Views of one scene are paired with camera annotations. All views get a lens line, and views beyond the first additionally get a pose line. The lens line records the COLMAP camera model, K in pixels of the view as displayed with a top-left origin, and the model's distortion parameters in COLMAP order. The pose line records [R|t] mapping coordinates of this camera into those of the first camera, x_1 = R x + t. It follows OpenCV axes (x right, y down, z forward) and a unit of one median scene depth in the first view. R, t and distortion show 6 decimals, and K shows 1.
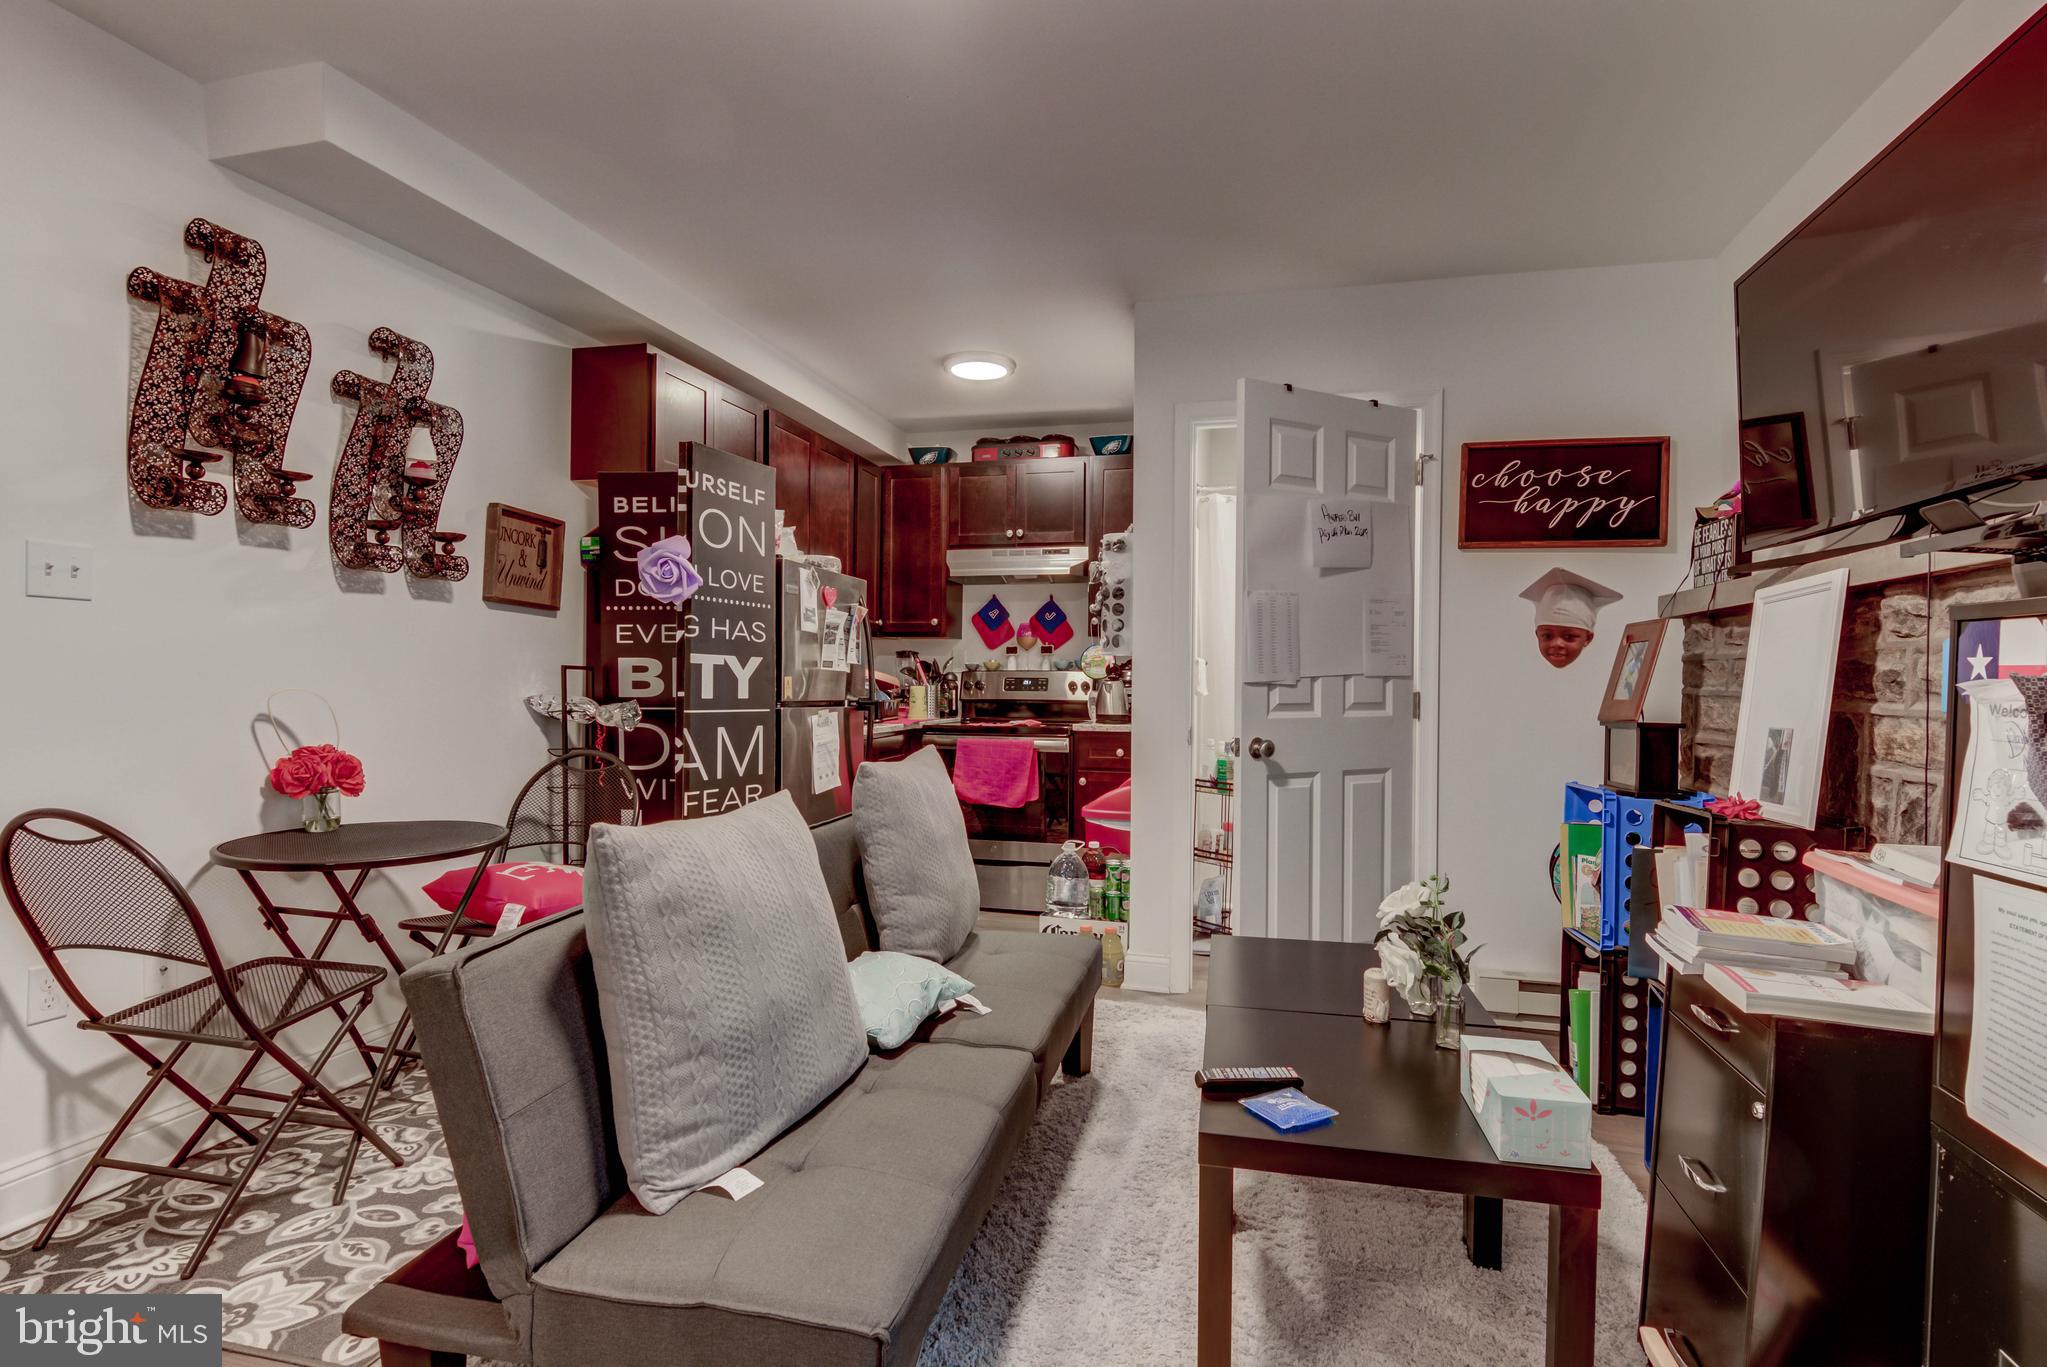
lens RADIAL K [[1033.6, 0, 1023.5], [0, 1033.6, 683.5], [0, 0, 1]] dist [-0.000333, 0.000353]
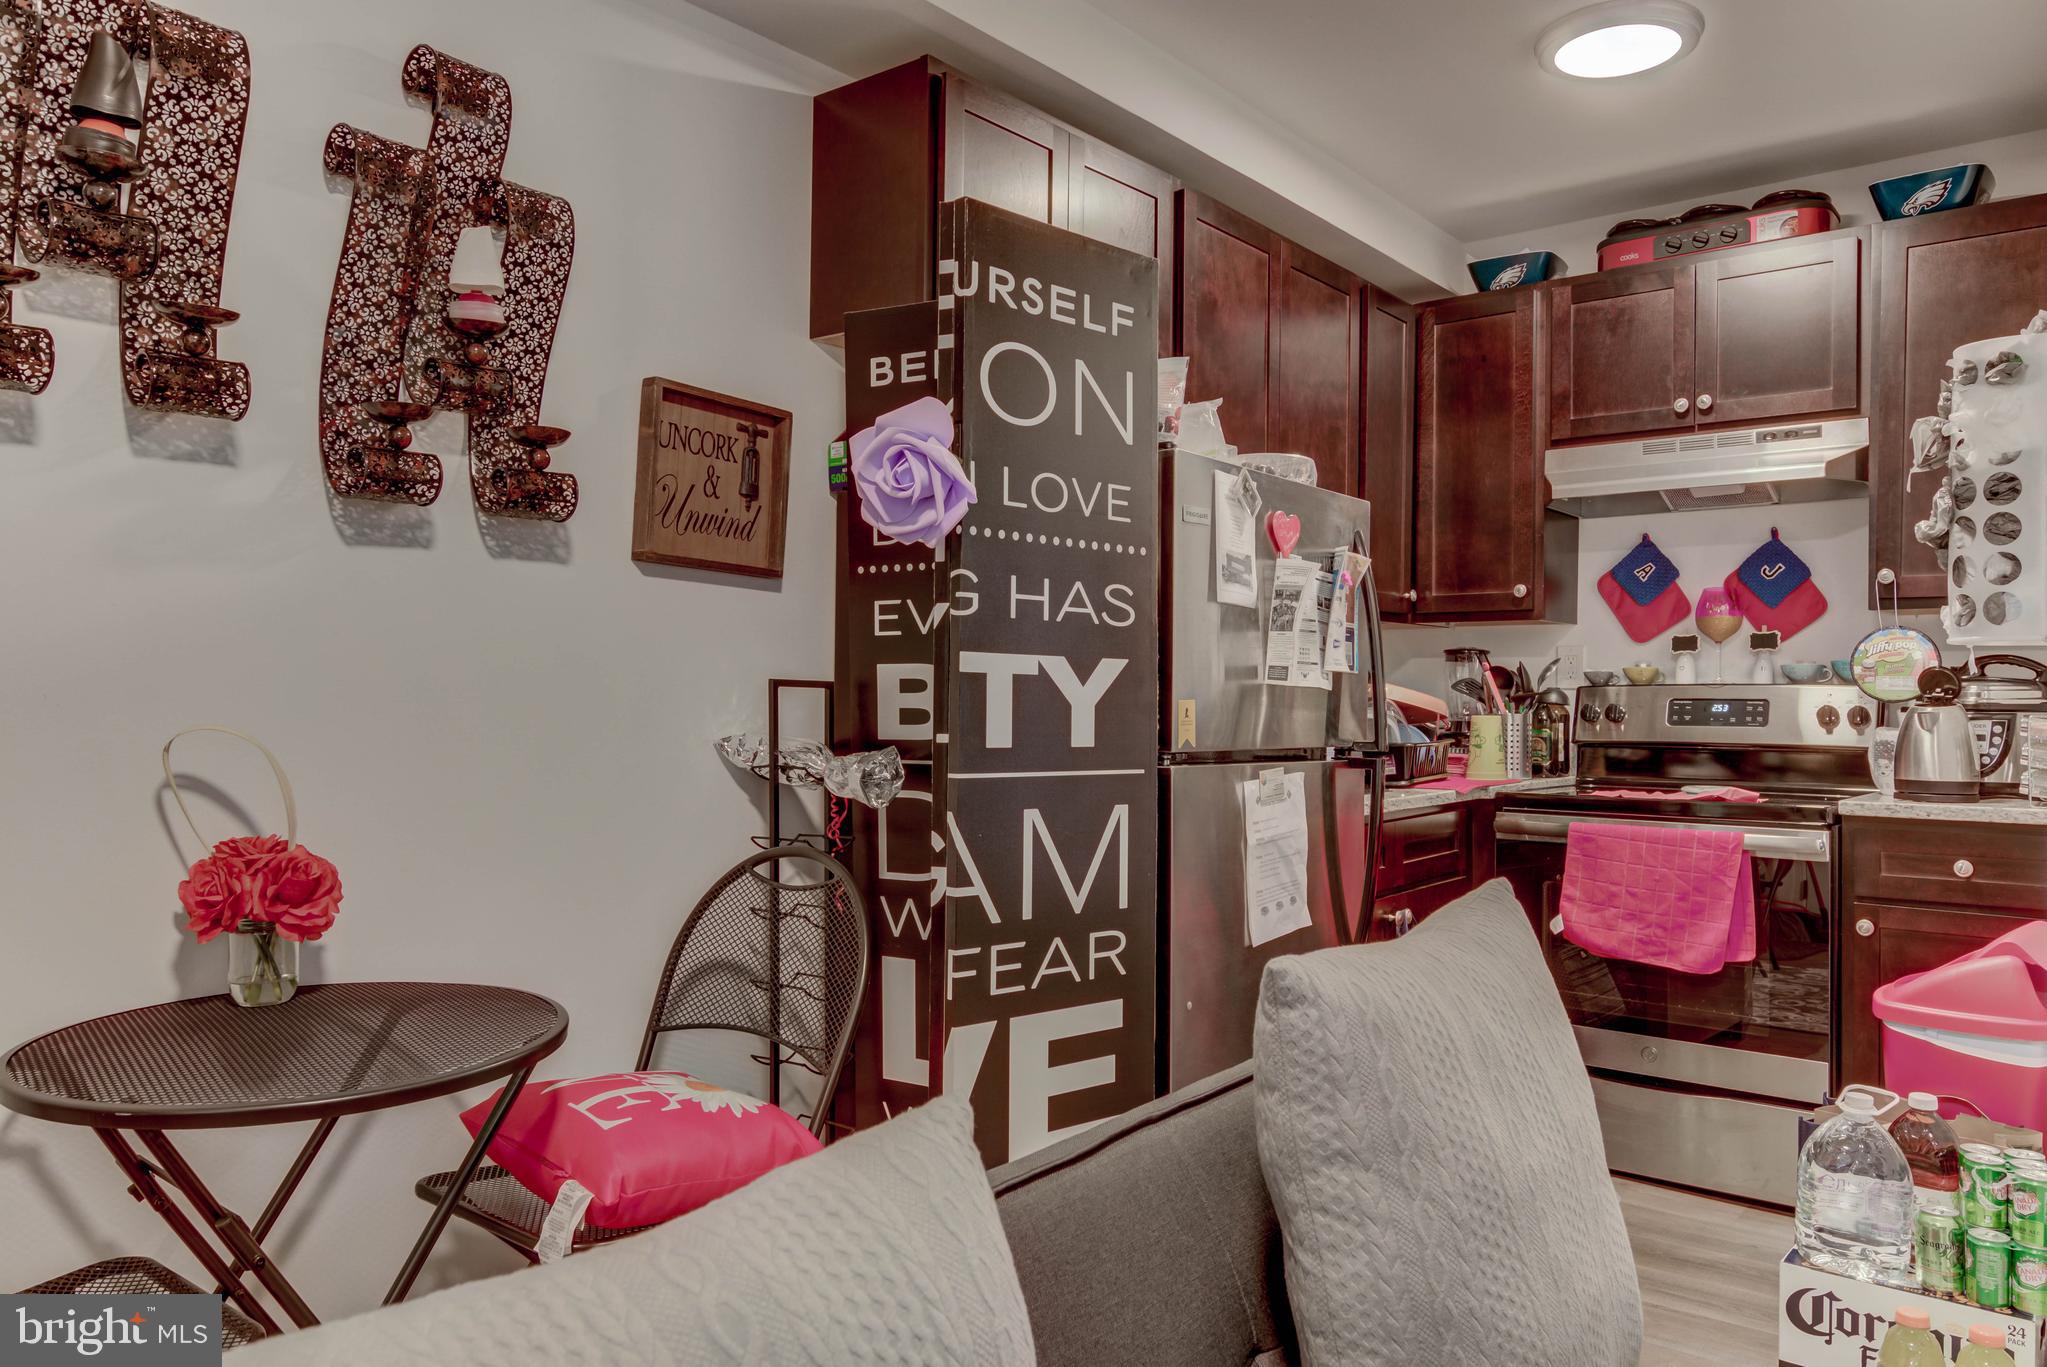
lens RADIAL K [[1463.6, 0, 1022.9], [0, 1463.6, 693.7], [0, 0, 1]] dist [0.012554, 0.001534]
pose [[0.913695, -0.003703, -0.406384, -0.024057], [0.000628, 0.999970, -0.007700, -0.004195], [0.406401, 0.006780, 0.913670, 0.349174]]
